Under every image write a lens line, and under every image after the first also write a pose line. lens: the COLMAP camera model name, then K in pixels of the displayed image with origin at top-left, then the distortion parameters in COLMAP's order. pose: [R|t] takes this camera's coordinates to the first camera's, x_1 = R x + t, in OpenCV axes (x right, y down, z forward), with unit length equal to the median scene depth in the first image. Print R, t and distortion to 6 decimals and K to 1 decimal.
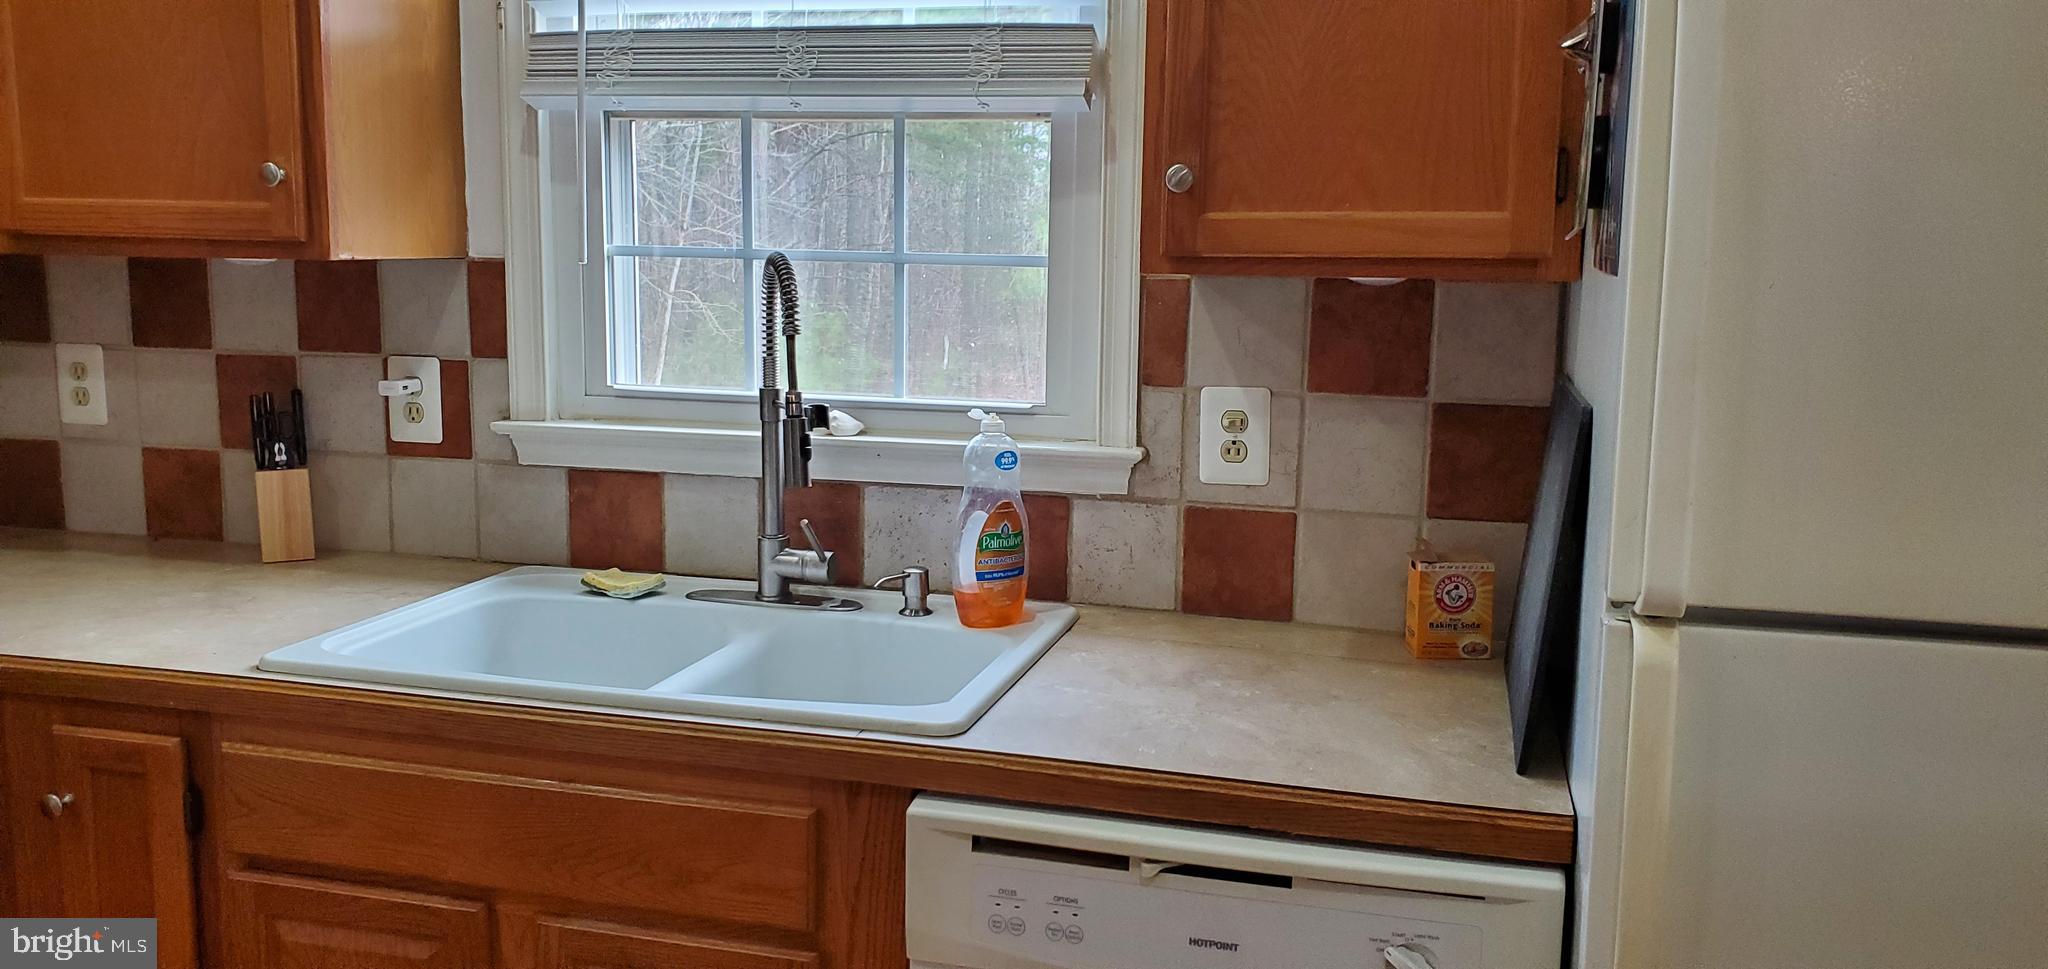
lens RADIAL K [[1612.9, 0, 1021.8], [0, 1612.9, 490.5], [0, 0, 1]] dist [0.015909, 0.005589]
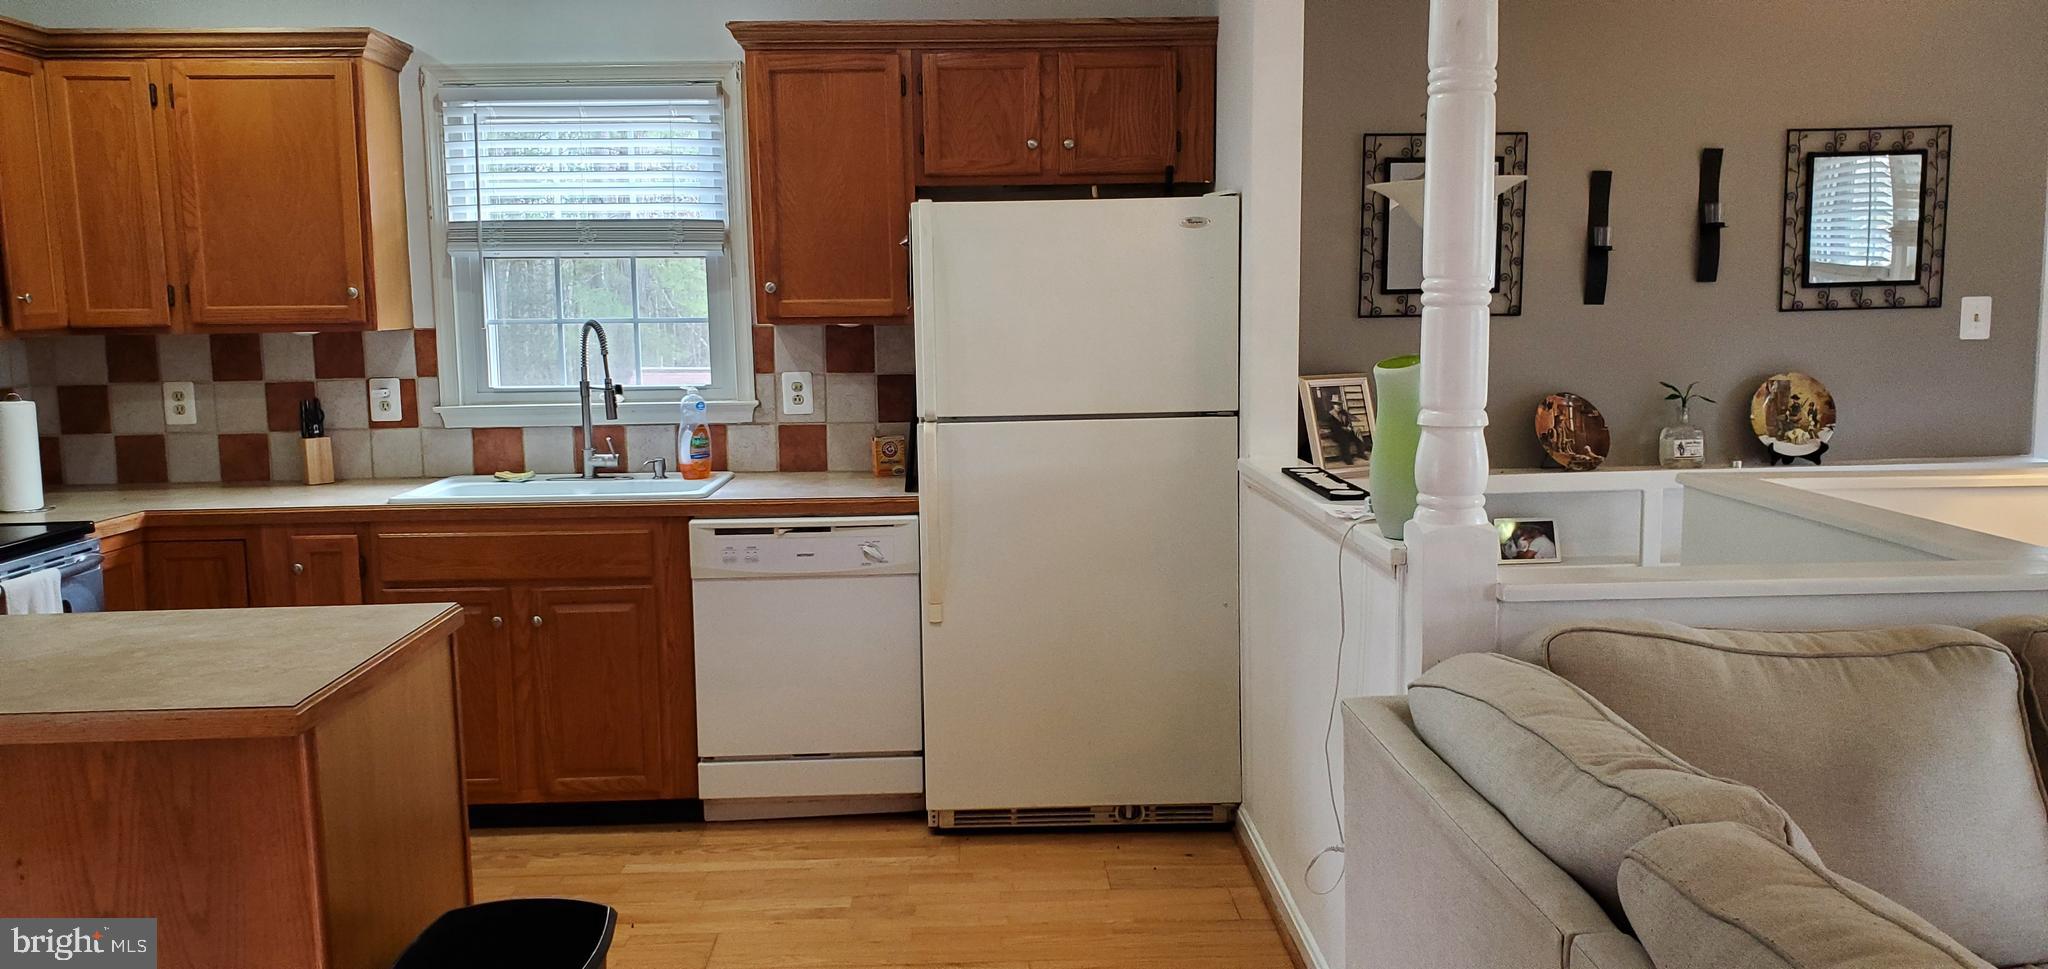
lens RADIAL K [[1611.6, 0, 1026.3], [0, 1611.6, 469.3], [0, 0, 1]] dist [0.009279, 0.003063]
pose [[0.957569, -0.058584, 0.282186, -0.201986], [0.072120, 0.996679, -0.037811, 0.177213], [-0.279034, 0.056558, 0.958614, -1.236215]]
